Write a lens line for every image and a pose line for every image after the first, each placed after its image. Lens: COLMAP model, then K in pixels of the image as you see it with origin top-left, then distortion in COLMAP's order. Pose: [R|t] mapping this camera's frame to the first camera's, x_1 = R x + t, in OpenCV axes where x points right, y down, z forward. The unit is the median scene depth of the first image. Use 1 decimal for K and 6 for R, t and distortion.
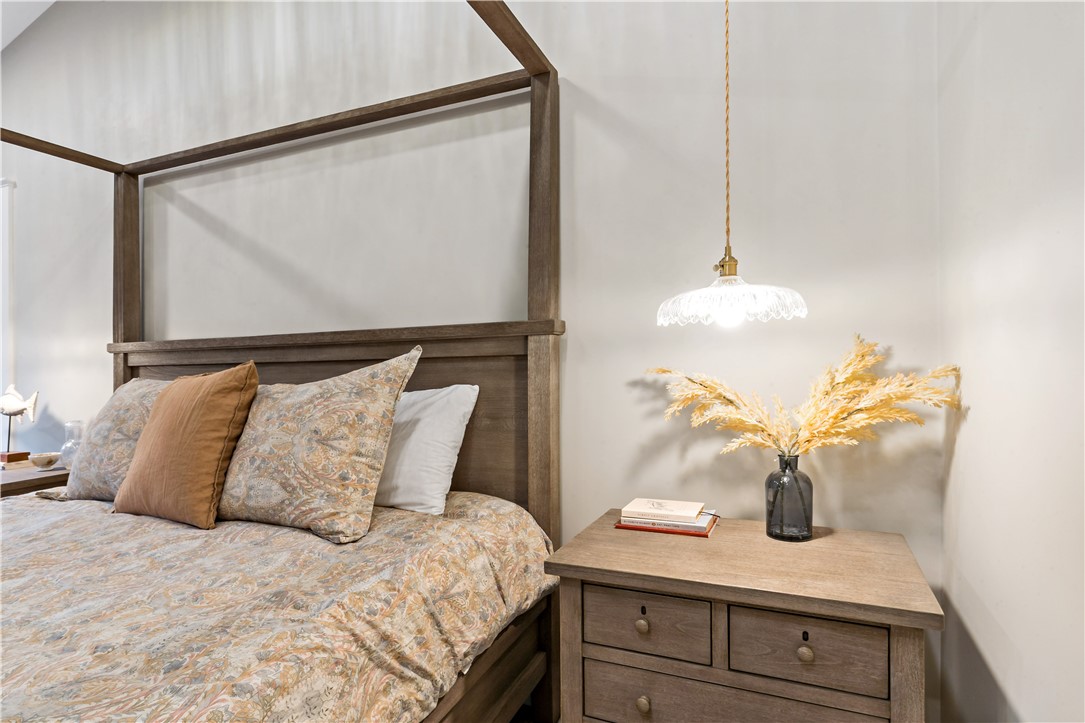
lens RADIAL K [[558.5, 0, 542.3], [0, 558.5, 361.0], [0, 0, 1]] dist [-0.000112, 0.000963]
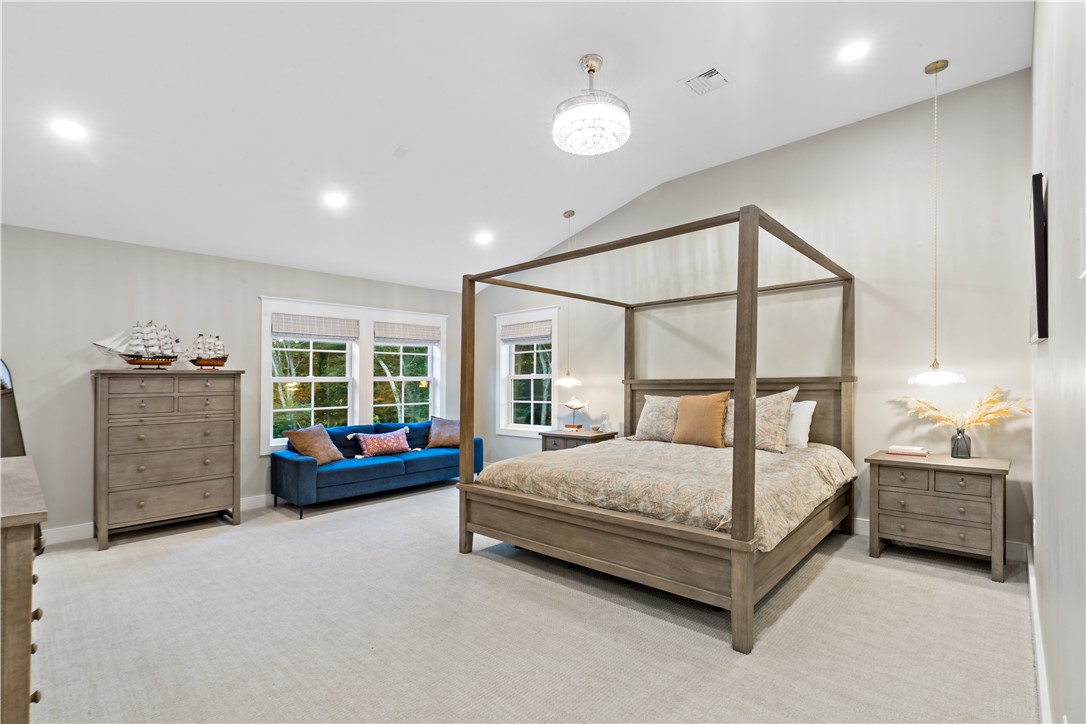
lens RADIAL K [[498.1, 0, 551.0], [0, 498.1, 378.2], [0, 0, 1]] dist [-0.006284, 0.000176]
pose [[0.945214, 0.006091, -0.326393, -0.571643], [-0.004721, 0.999976, 0.004990, -0.072311], [0.326416, -0.003176, 0.945221, -1.673681]]
